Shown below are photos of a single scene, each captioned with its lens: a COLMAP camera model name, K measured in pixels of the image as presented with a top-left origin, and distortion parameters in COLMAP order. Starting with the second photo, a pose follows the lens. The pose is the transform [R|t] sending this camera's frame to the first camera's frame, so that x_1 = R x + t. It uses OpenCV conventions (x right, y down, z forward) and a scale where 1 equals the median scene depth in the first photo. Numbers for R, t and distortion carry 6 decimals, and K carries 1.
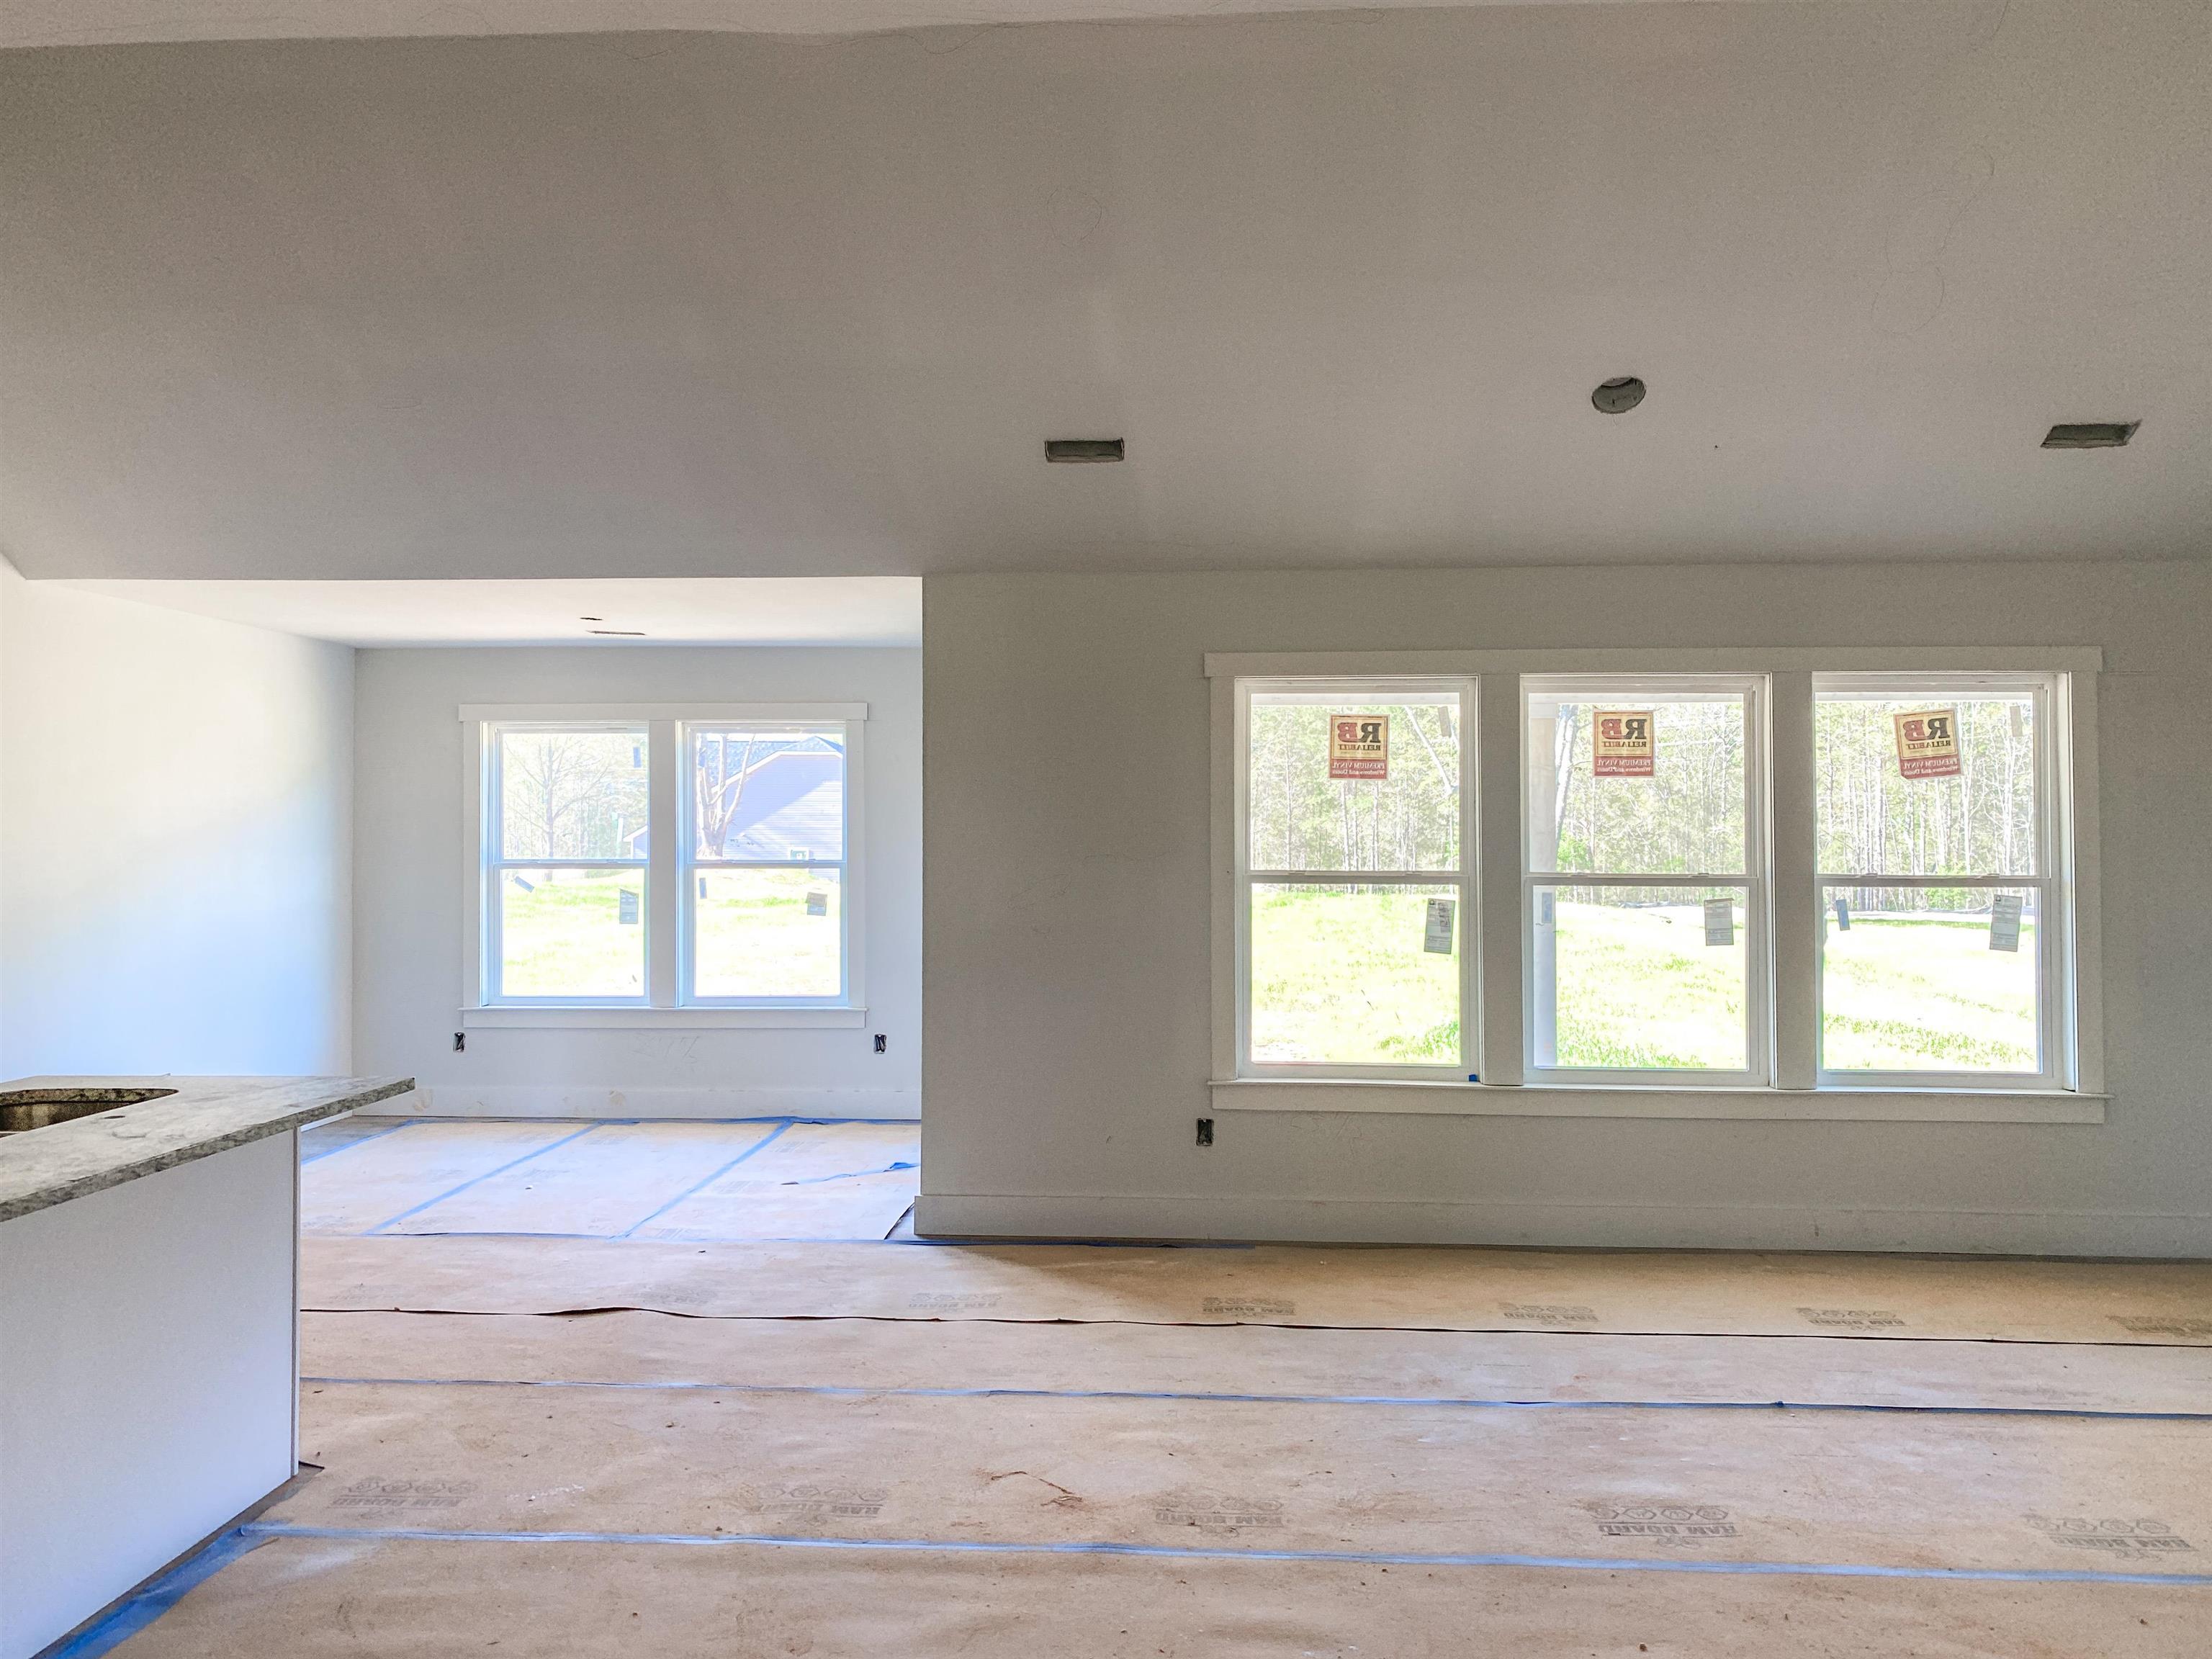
lens RADIAL K [[1720.9, 0, 1124.5], [0, 1720.9, 822.9], [0, 0, 1]] dist [0.005716, 0.002876]
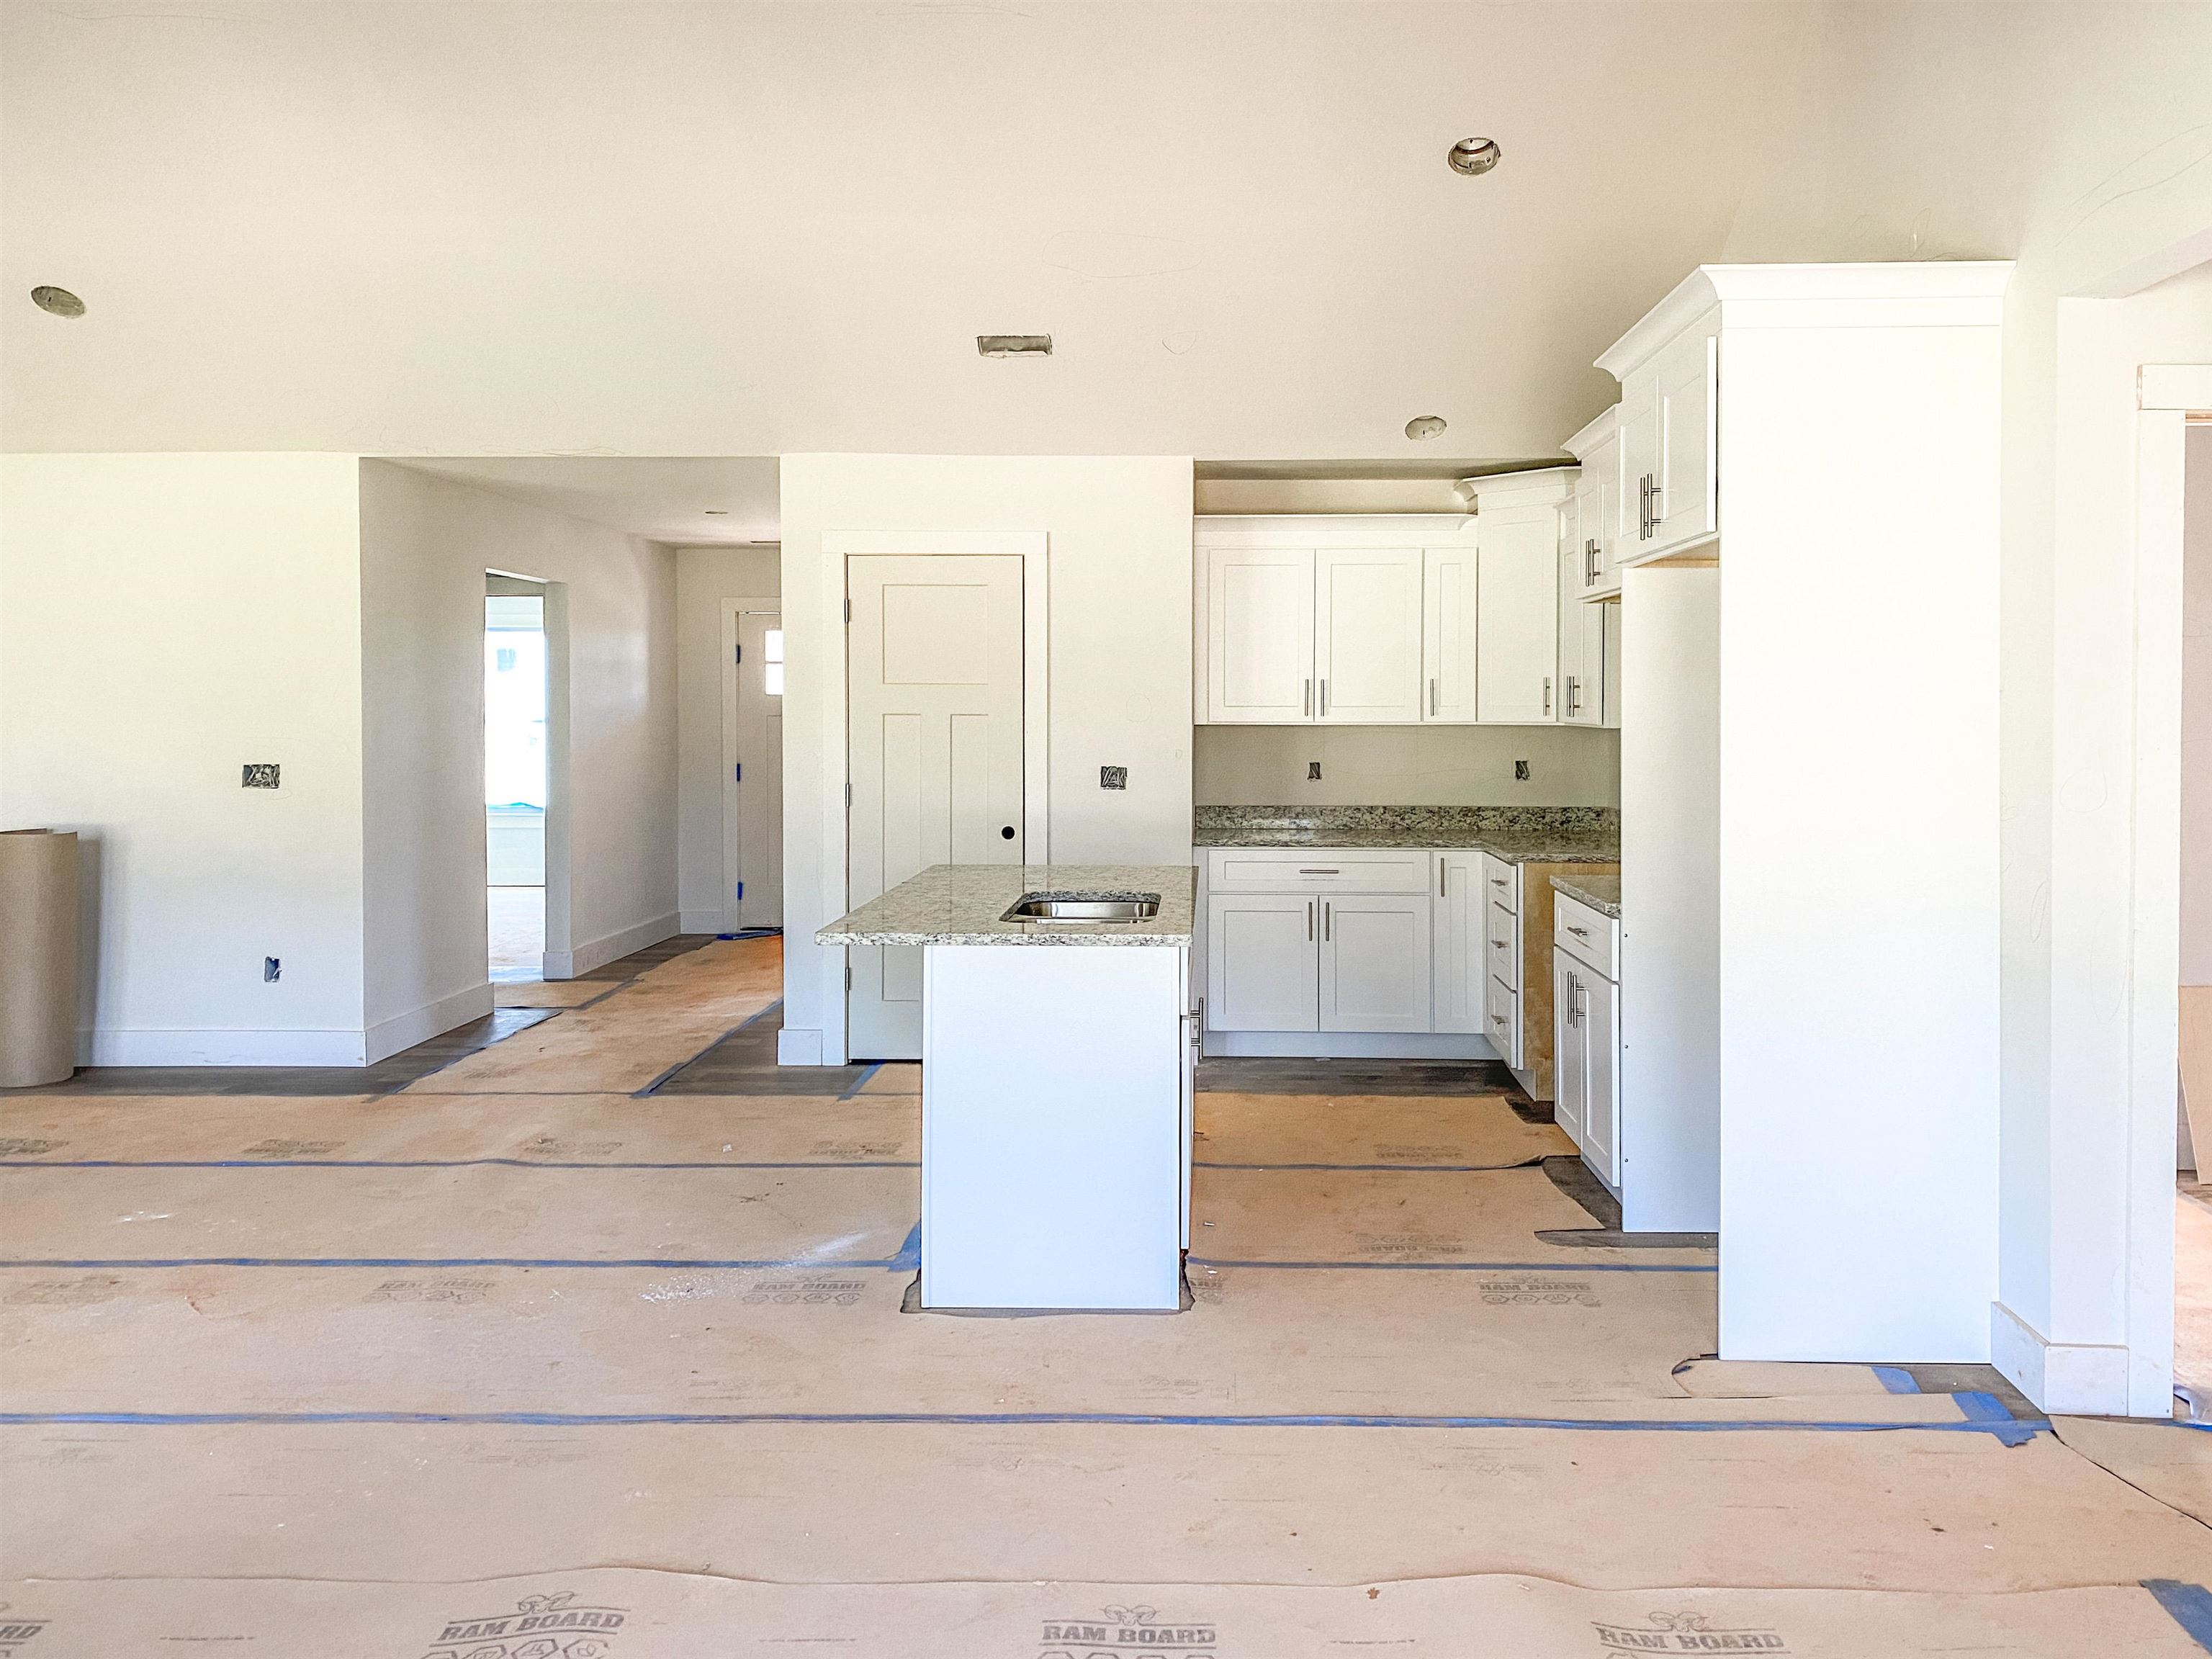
lens RADIAL K [[1618.3, 0, 1108.7], [0, 1618.3, 823.8], [0, 0, 1]] dist [-0.003388, -0.006270]
pose [[-0.999865, 0.014605, -0.007462, -0.605319], [0.014085, 0.997754, 0.065483, 0.020422], [0.008402, 0.065369, -0.997826, 2.010270]]
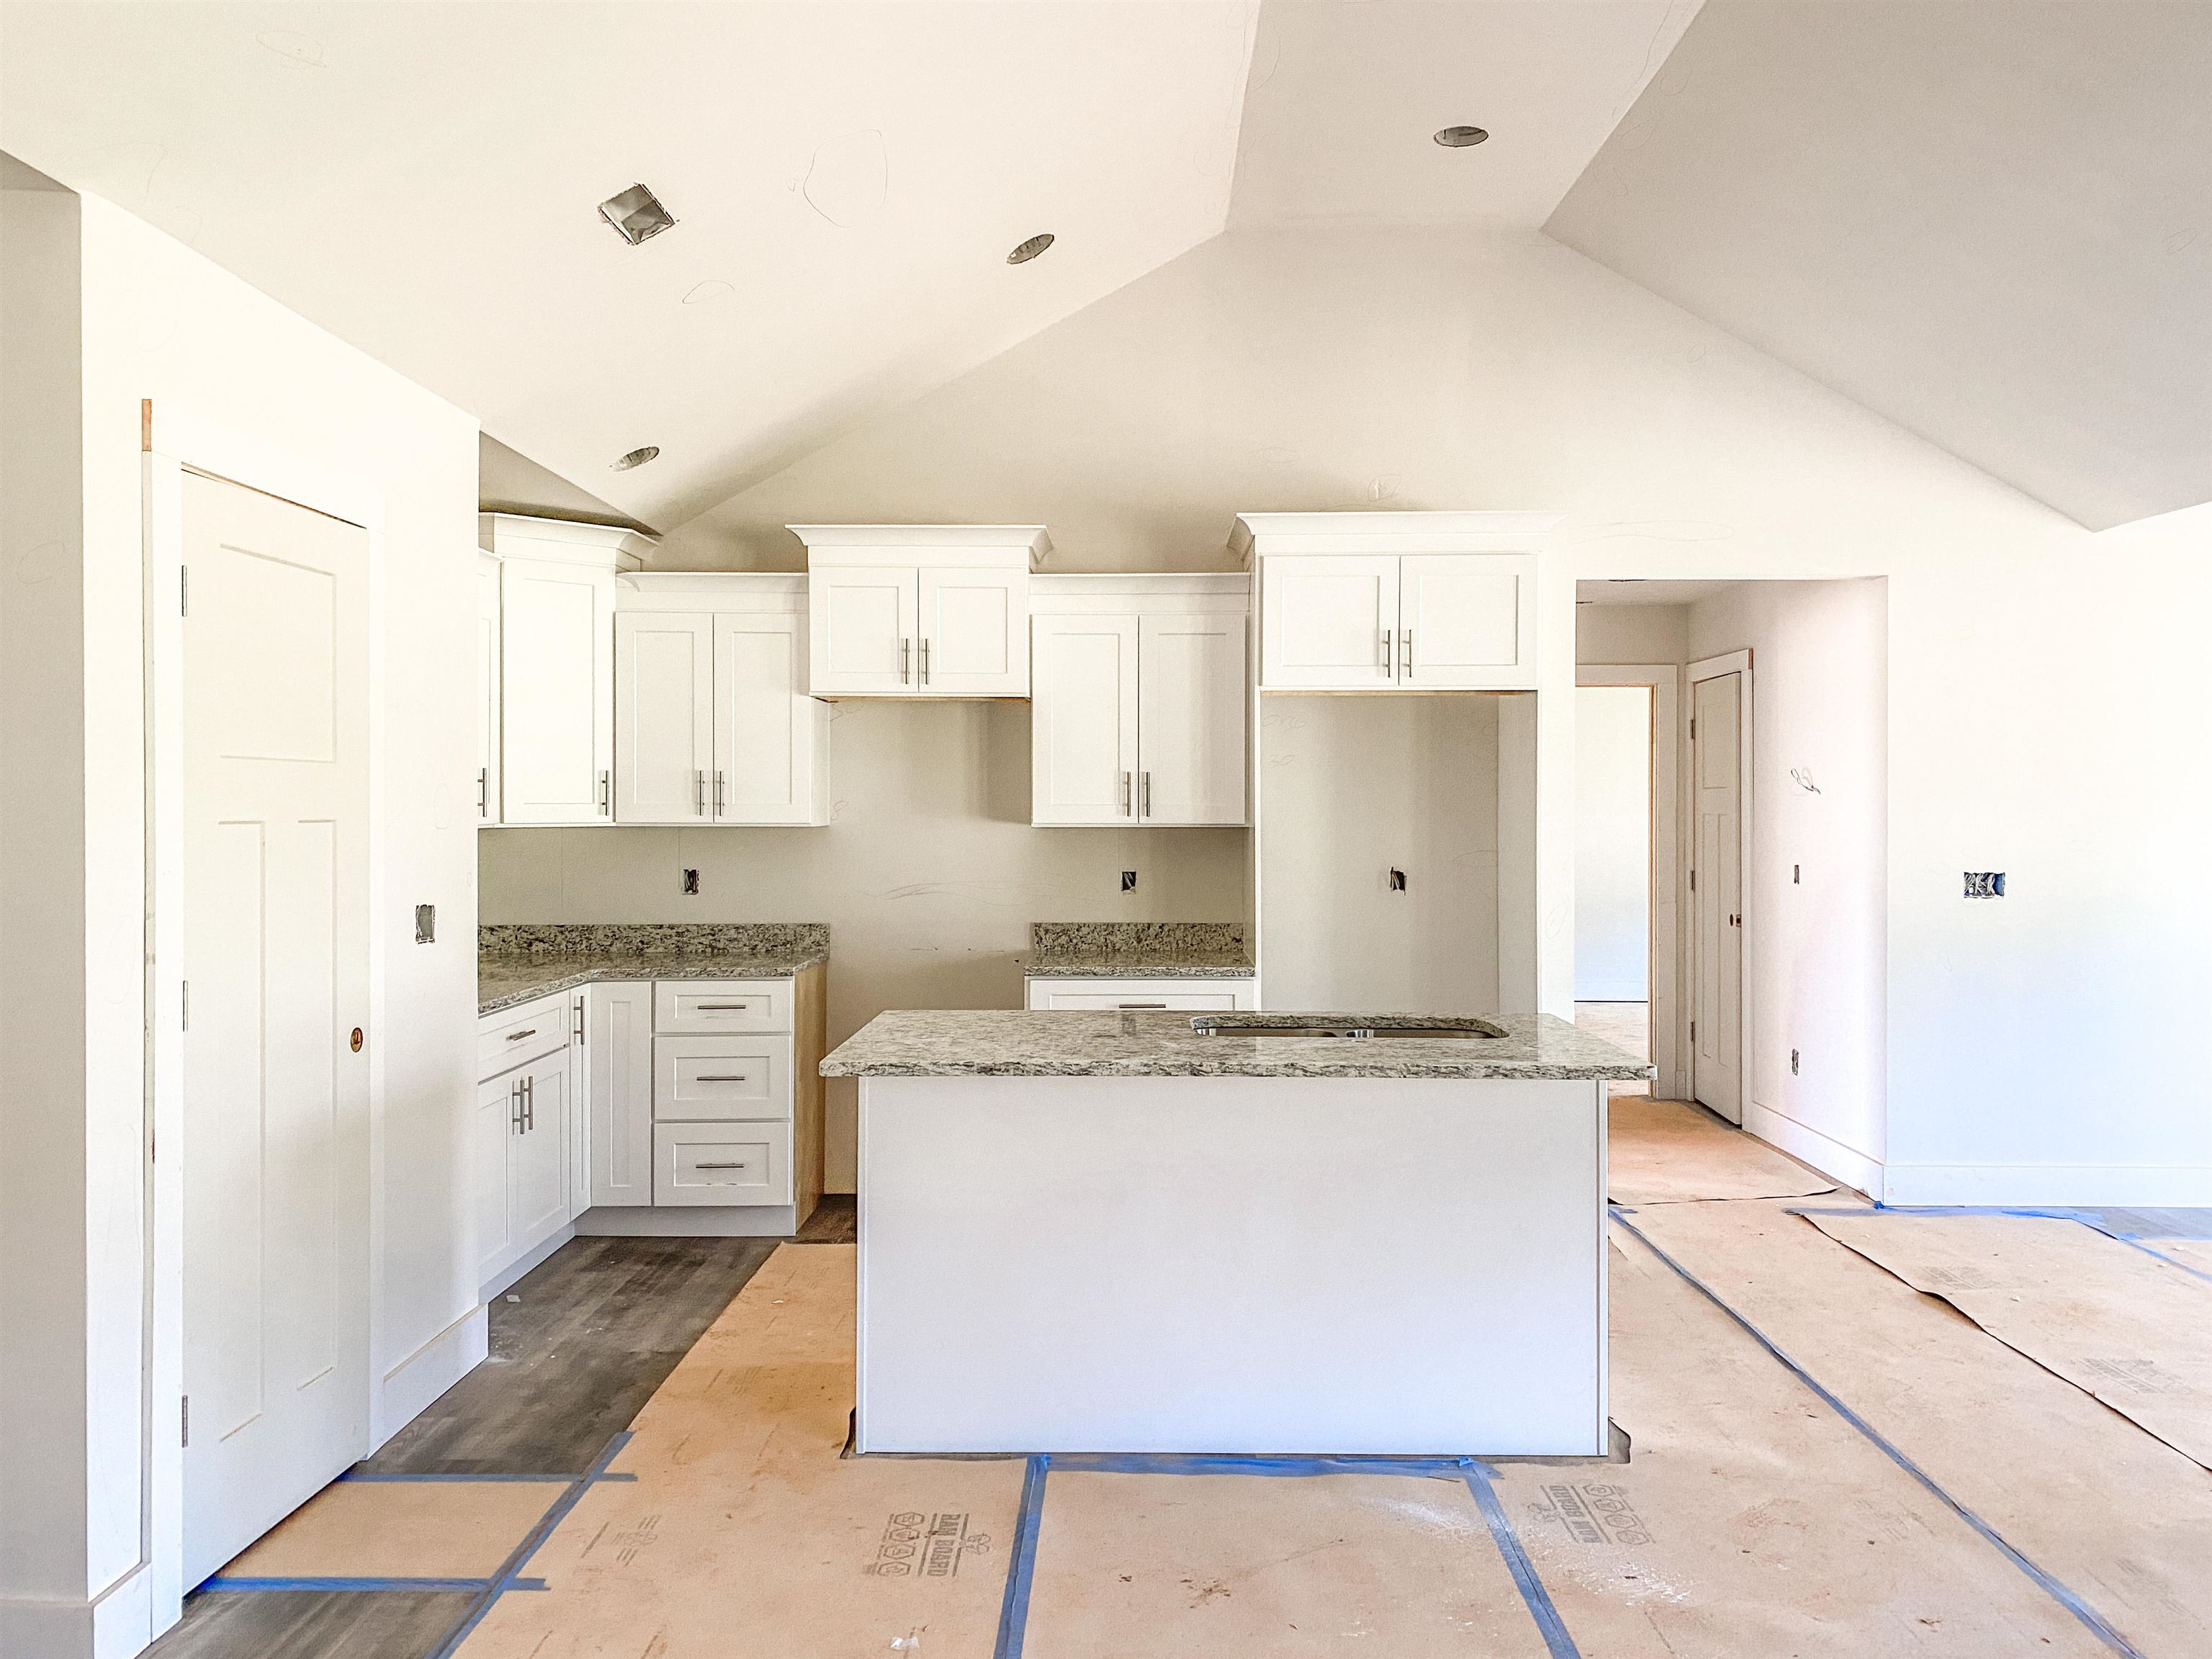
lens RADIAL K [[1720.9, 0, 1124.5], [0, 1720.9, 822.9], [0, 0, 1]] dist [0.005716, 0.002876]
pose [[0.044922, 0.011620, -0.998923, 0.478363], [0.000372, 0.999932, 0.011648, 0.011700], [0.998990, -0.000895, 0.044914, 0.702446]]
